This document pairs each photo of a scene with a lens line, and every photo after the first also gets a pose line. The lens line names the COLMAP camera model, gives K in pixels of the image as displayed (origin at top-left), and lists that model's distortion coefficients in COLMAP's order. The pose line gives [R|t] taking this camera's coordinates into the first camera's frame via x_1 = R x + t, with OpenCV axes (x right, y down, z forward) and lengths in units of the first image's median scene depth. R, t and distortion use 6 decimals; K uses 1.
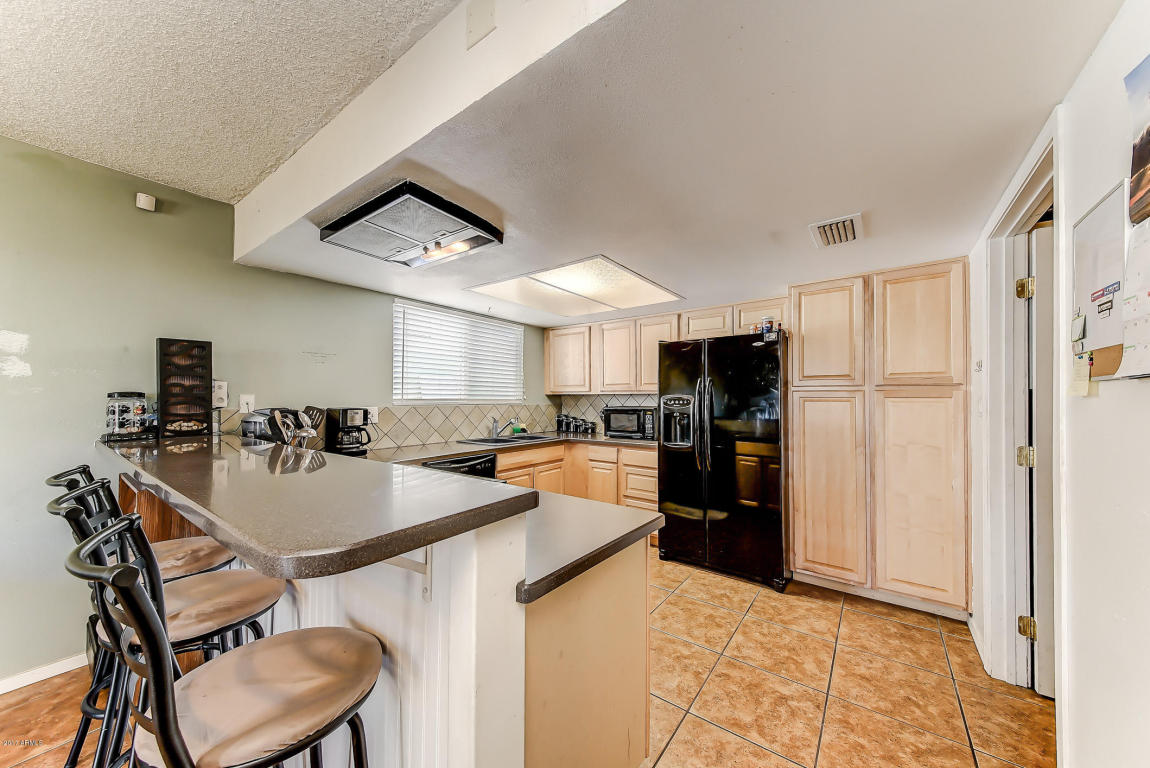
lens RADIAL K [[385.6, 0, 582.0], [0, 385.6, 392.2], [0, 0, 1]] dist [0.001158, 0.000084]
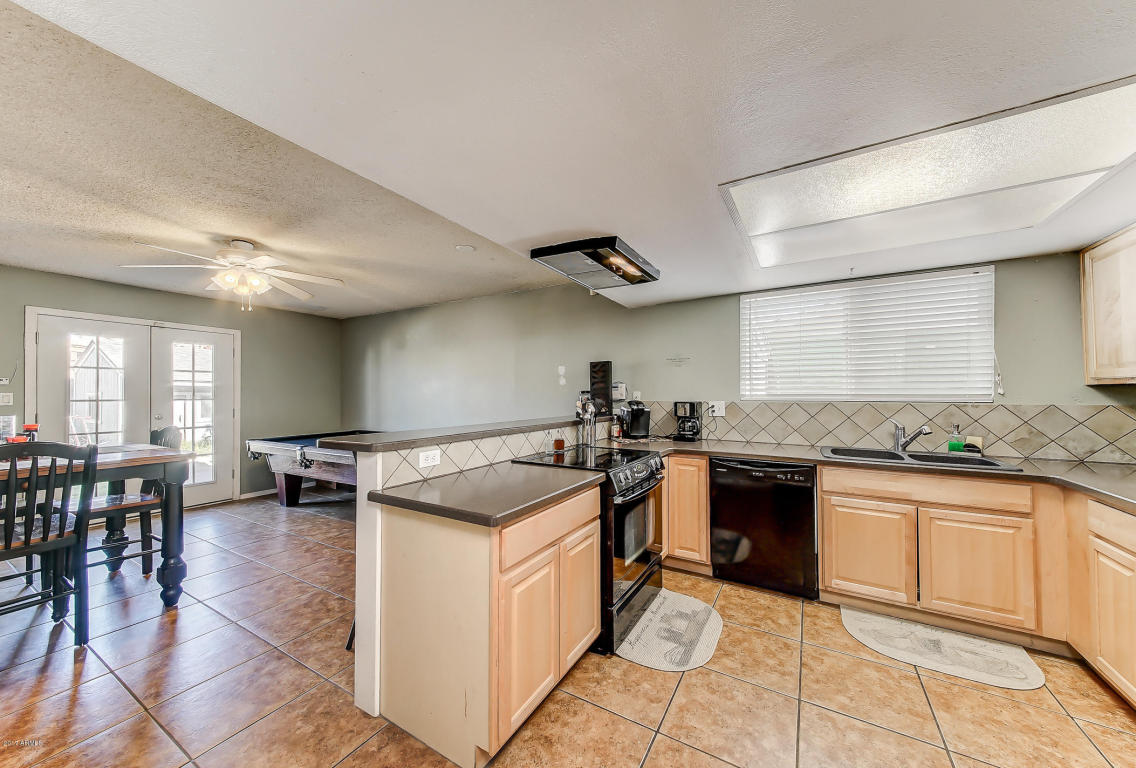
lens RADIAL K [[392.8, 0, 585.0], [0, 392.8, 388.1], [0, 0, 1]] dist [-0.000770, -0.000088]
pose [[0.116344, -0.019797, -0.993012, 0.784554], [0.015430, 0.999717, -0.018123, 0.020571], [0.993089, -0.013214, 0.116617, 0.733602]]
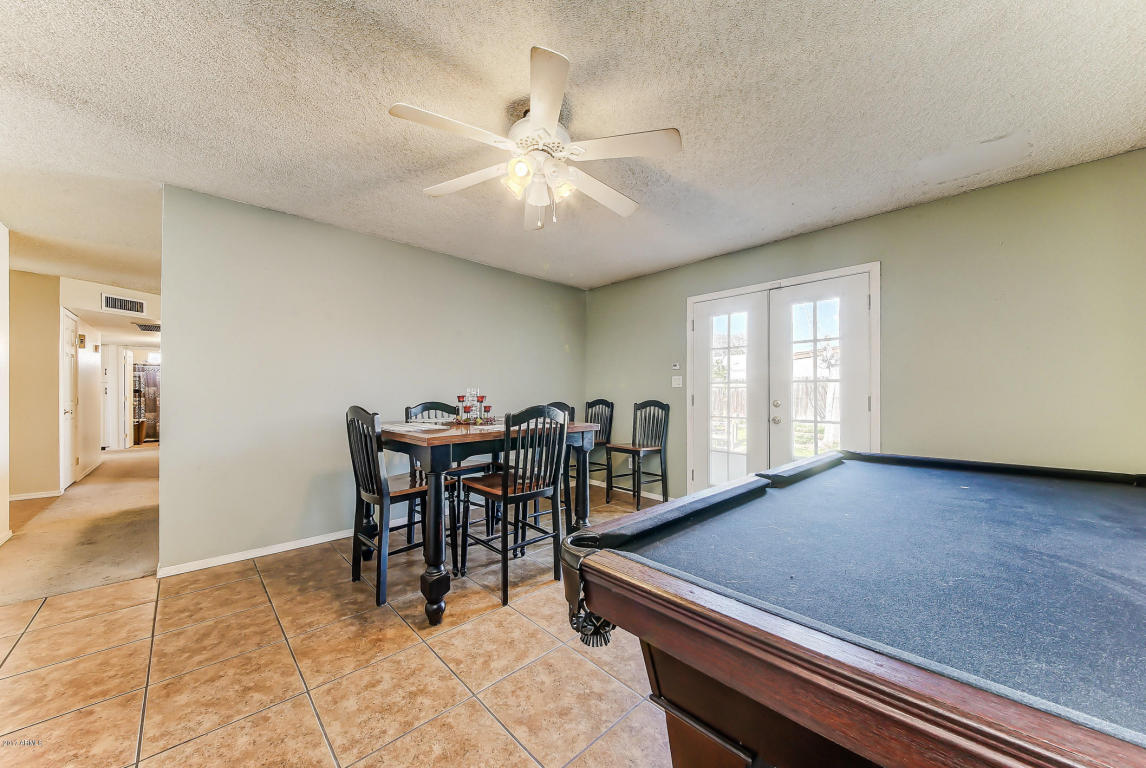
lens RADIAL K [[410.9, 0, 576.6], [0, 410.9, 395.2], [0, 0, 1]] dist [-0.000088, -0.000058]
pose [[-0.979083, 0.000923, 0.203459, -1.088166], [0.000235, 0.999994, -0.003402, 0.071529], [-0.203461, -0.003283, -0.979078, 0.553446]]
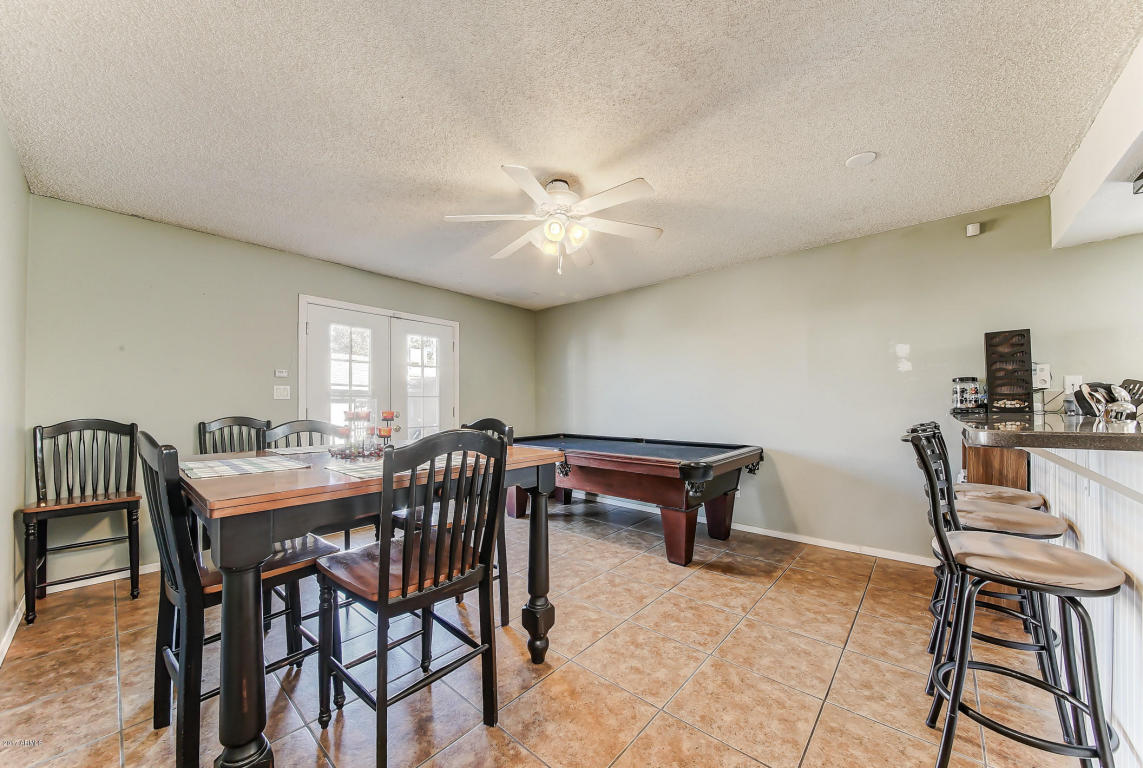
lens RADIAL K [[409.9, 0, 575.1], [0, 409.9, 395.2], [0, 0, 1]] dist [-0.000088, -0.000058]
pose [[-0.108876, -0.017612, -0.993899, 0.362282], [0.016652, 0.999670, -0.019538, 0.063506], [0.993916, -0.018678, -0.108547, -0.180094]]
